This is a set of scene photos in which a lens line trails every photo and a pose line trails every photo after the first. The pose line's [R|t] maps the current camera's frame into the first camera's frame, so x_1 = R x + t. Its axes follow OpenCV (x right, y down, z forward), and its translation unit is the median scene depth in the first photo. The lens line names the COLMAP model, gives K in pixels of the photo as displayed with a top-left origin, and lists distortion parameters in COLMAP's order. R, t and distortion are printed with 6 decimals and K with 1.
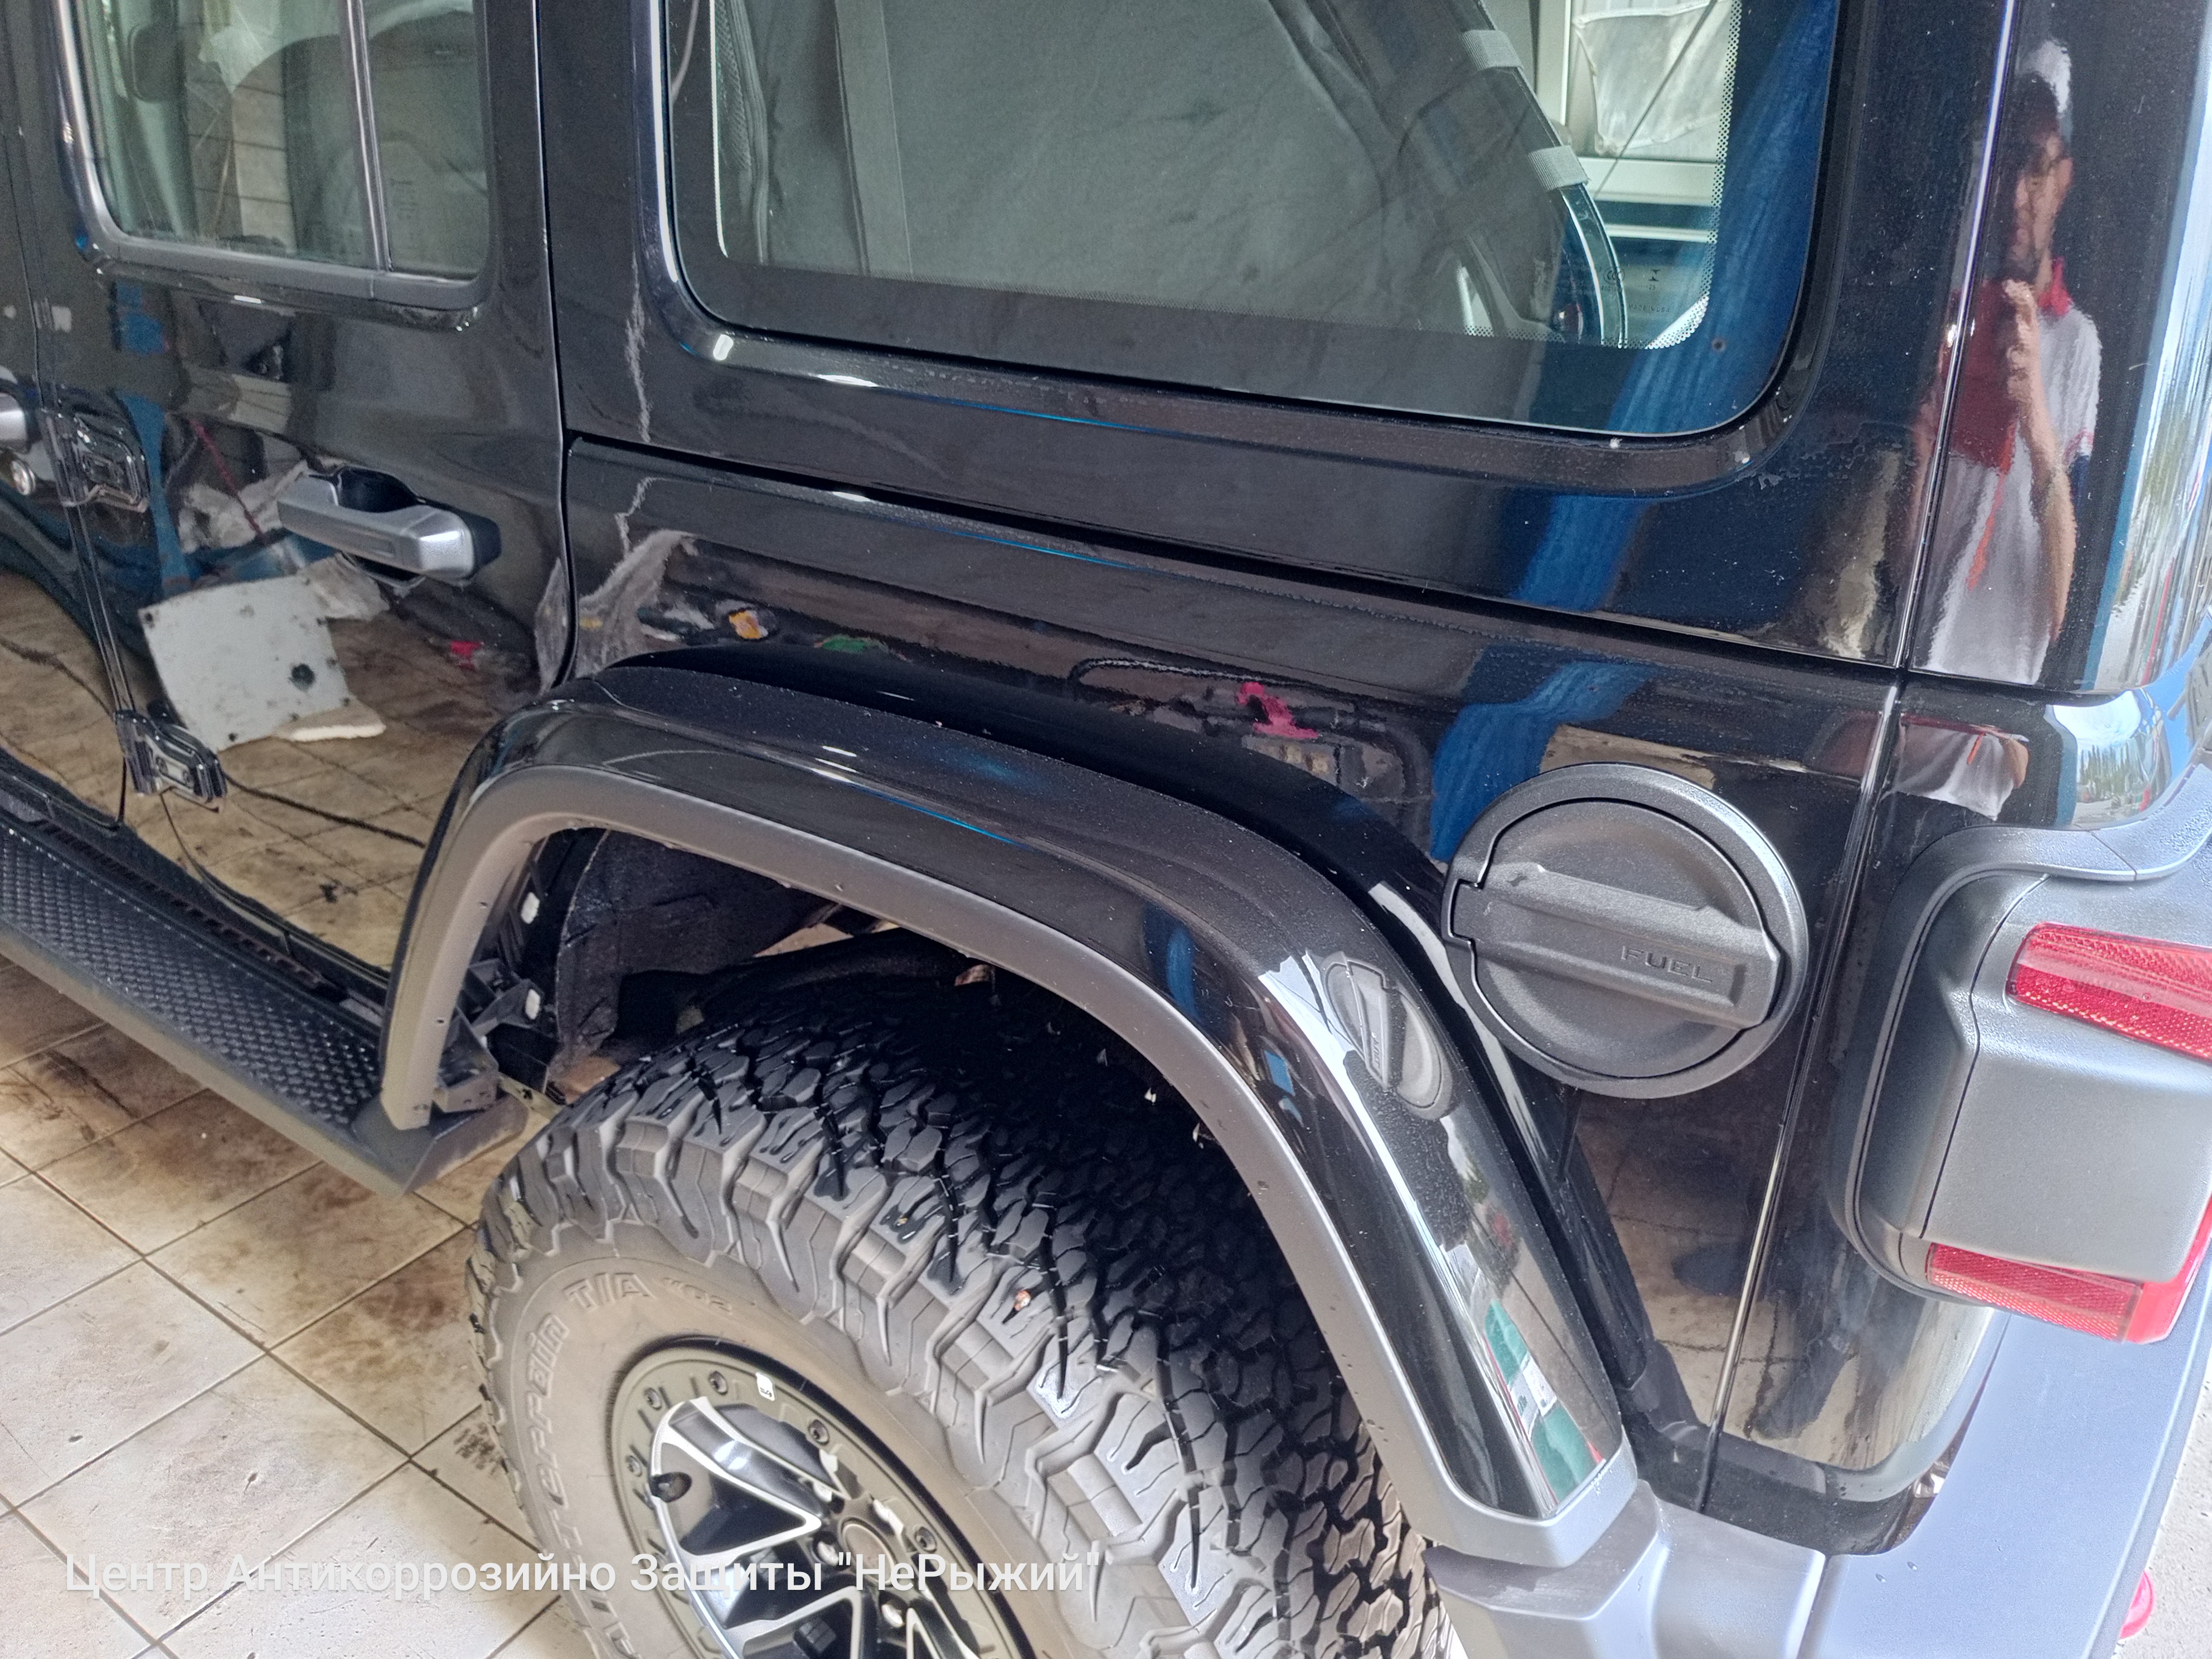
lens RADIAL K [[1548.9, 0, 1106.0], [0, 1548.9, 829.5], [0, 0, 1]] dist [-0.007767, 0.029627]
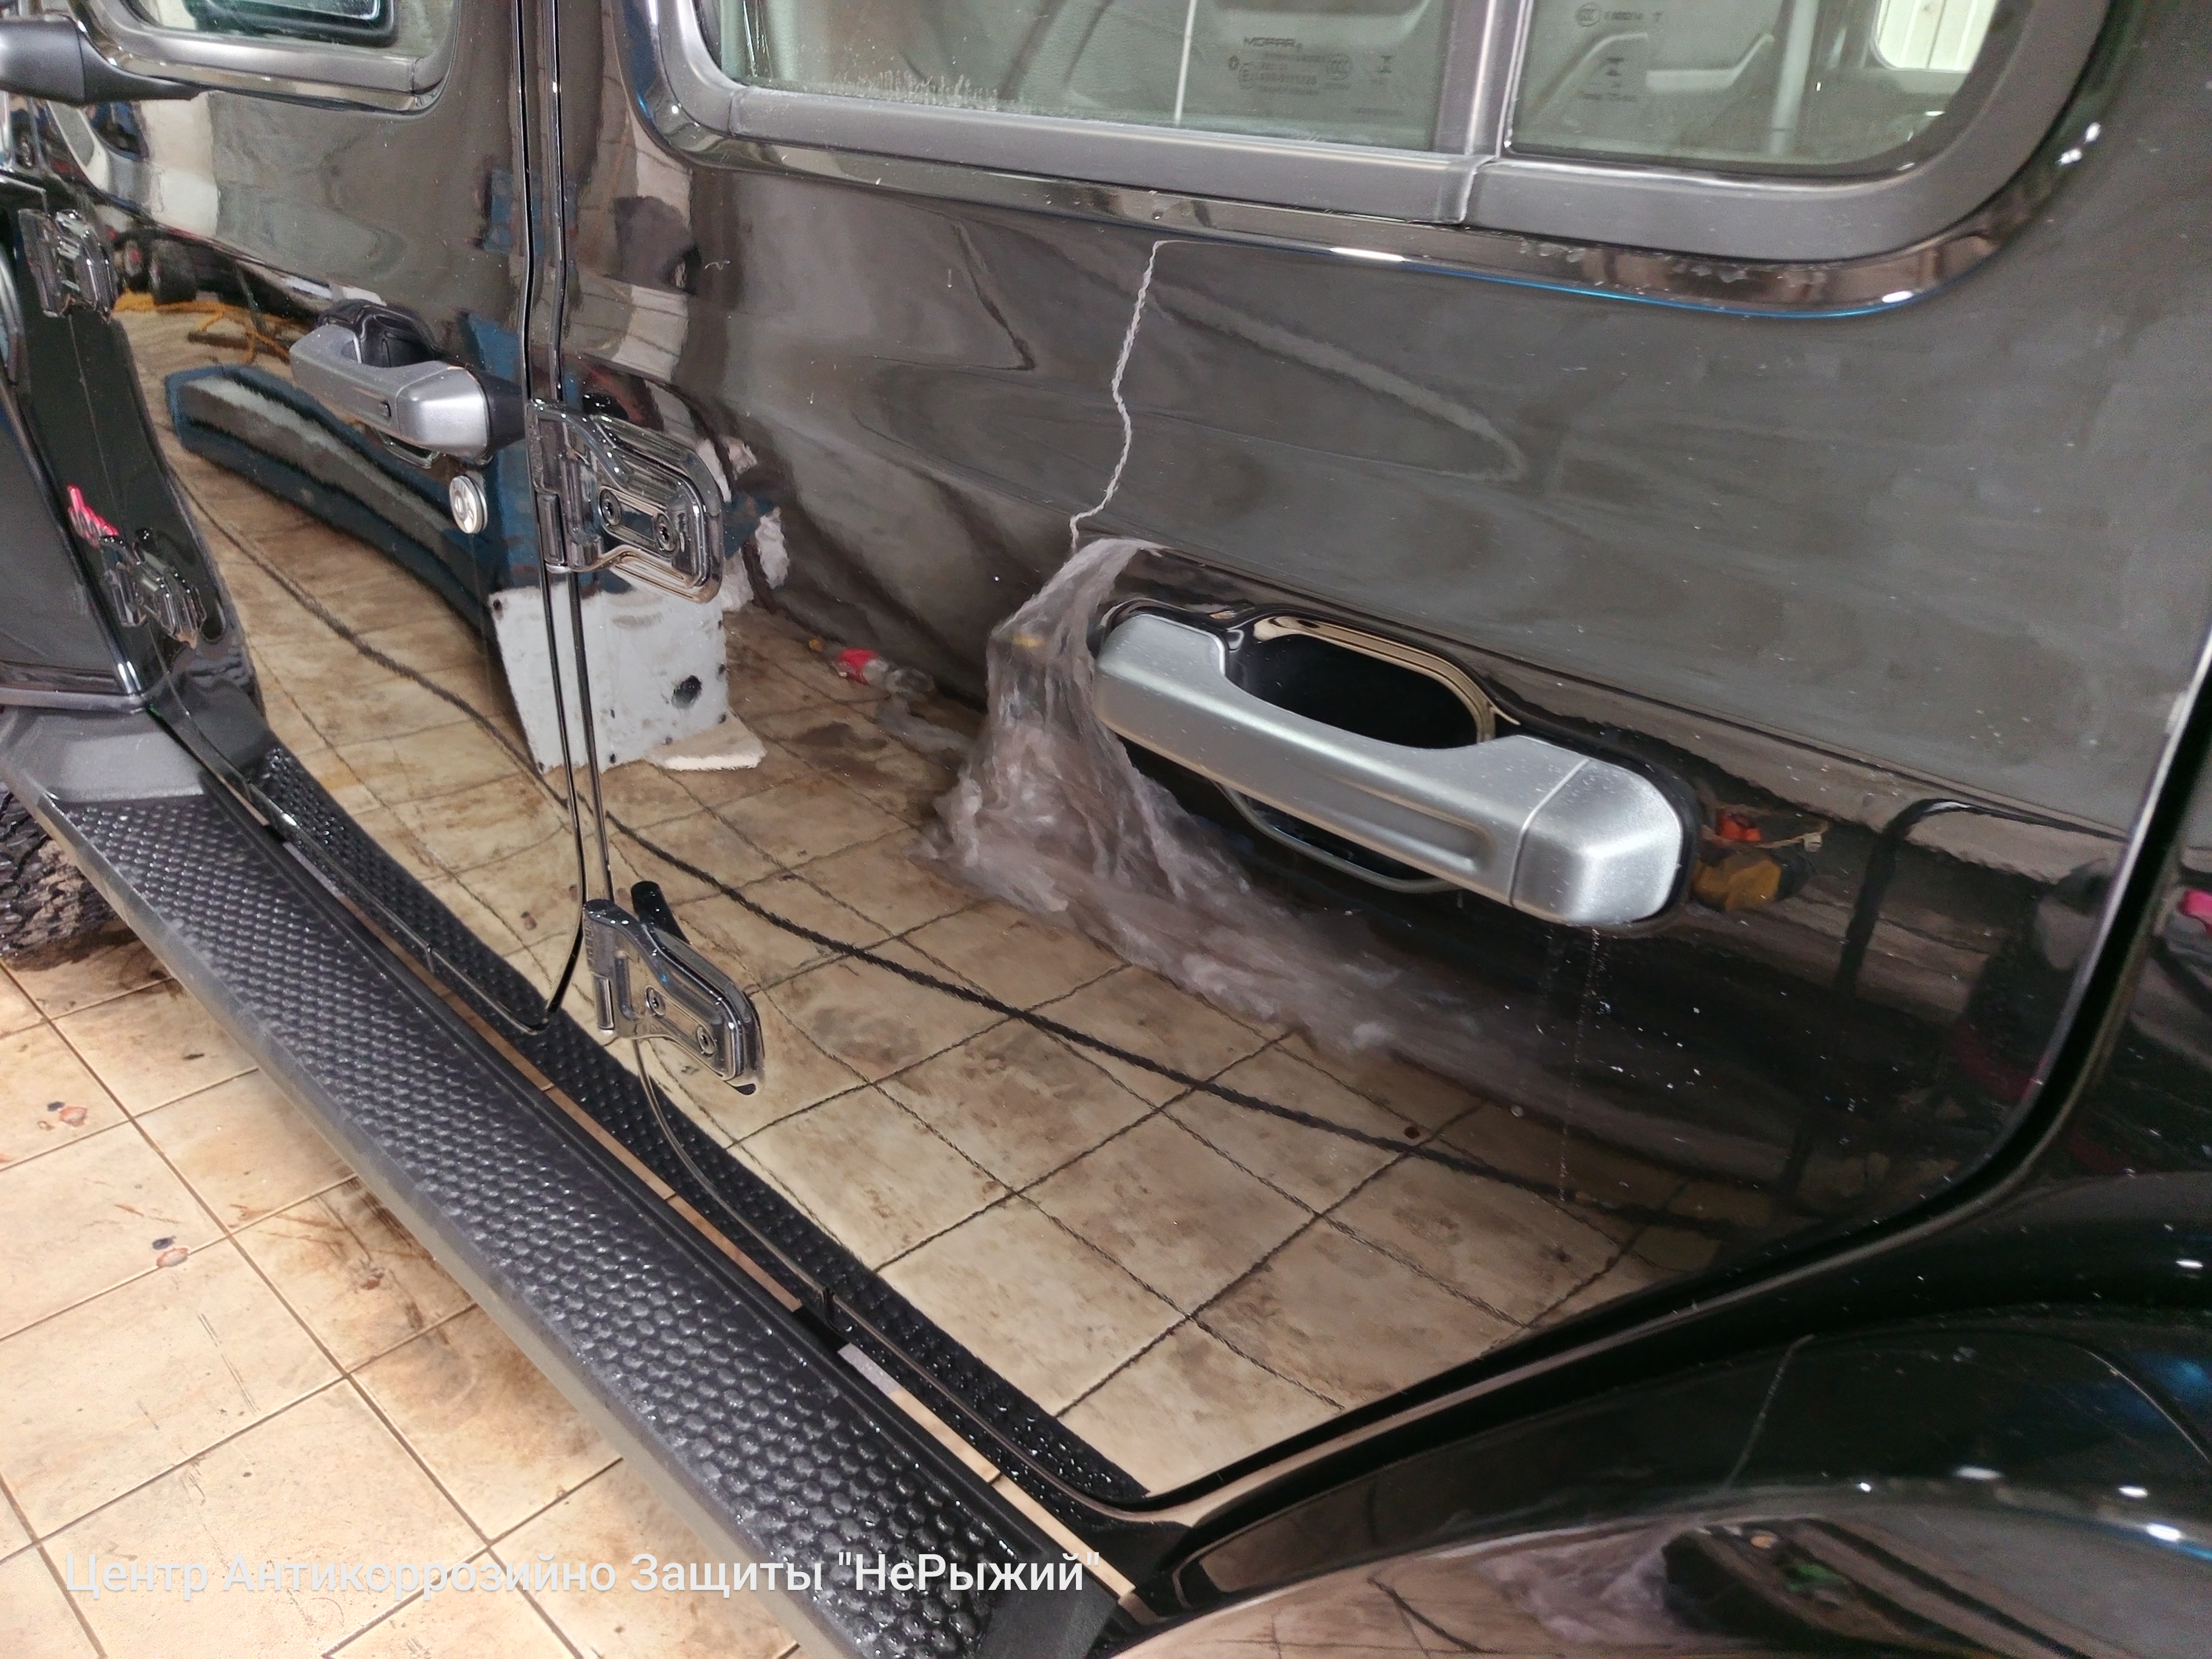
lens RADIAL K [[1589.0, 0, 1106.0], [0, 1589.0, 829.5], [0, 0, 1]] dist [0.069261, -0.046429]
pose [[0.988175, 0.077053, -0.132567, -0.192189], [-0.073169, 0.996742, 0.033928, -0.074472], [0.134749, -0.023827, 0.990593, 0.221690]]
